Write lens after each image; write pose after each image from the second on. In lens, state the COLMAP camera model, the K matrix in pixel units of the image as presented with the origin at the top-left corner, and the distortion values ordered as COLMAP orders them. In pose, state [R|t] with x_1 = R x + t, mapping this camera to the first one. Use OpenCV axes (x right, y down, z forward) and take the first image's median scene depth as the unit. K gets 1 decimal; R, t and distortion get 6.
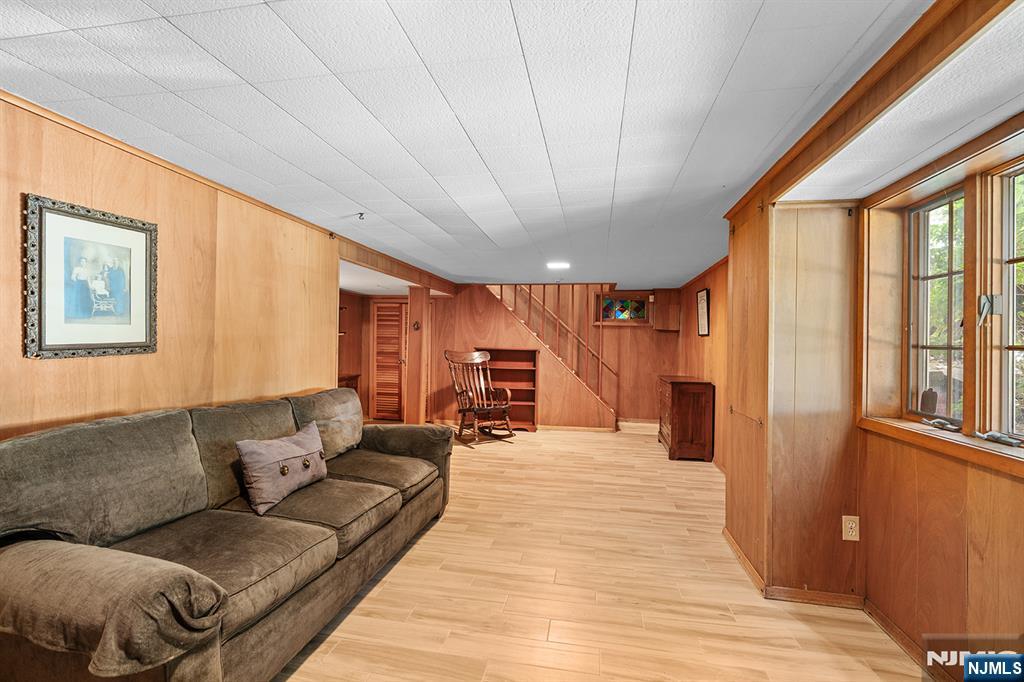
lens RADIAL K [[459.2, 0, 510.6], [0, 459.2, 342.1], [0, 0, 1]] dist [-0.002177, -0.000467]
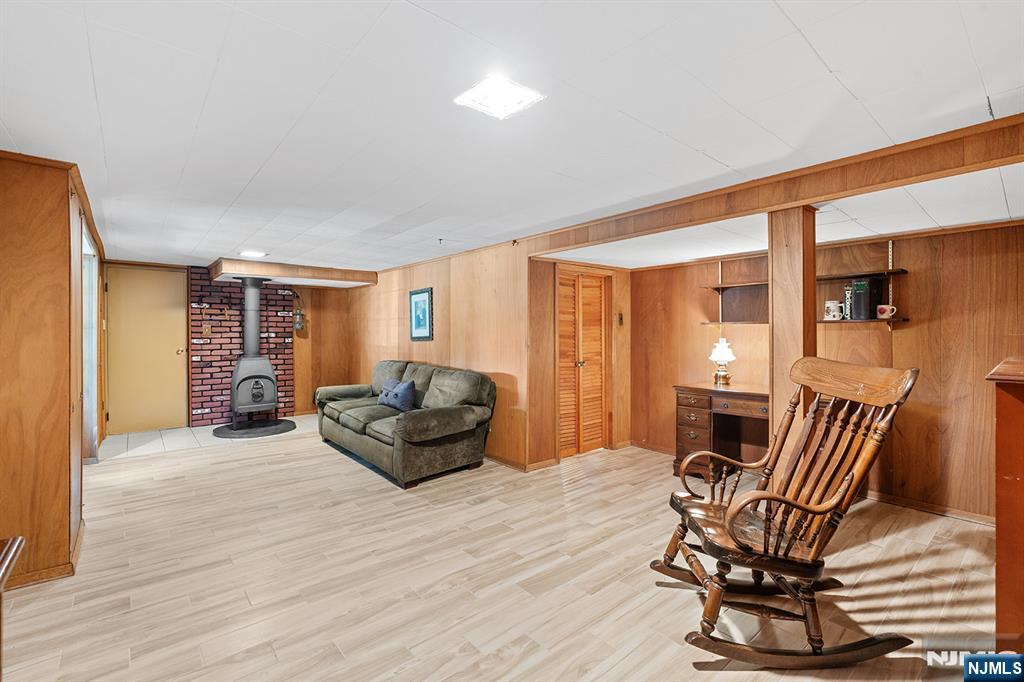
lens RADIAL K [[459.2, 0, 513.8], [0, 459.2, 337.7], [0, 0, 1]] dist [-0.002177, -0.000467]
pose [[-0.632734, -0.008998, -0.774317, 0.628226], [-0.007701, 0.999956, -0.005327, 0.014533], [0.774331, 0.002593, -0.632776, 2.183488]]
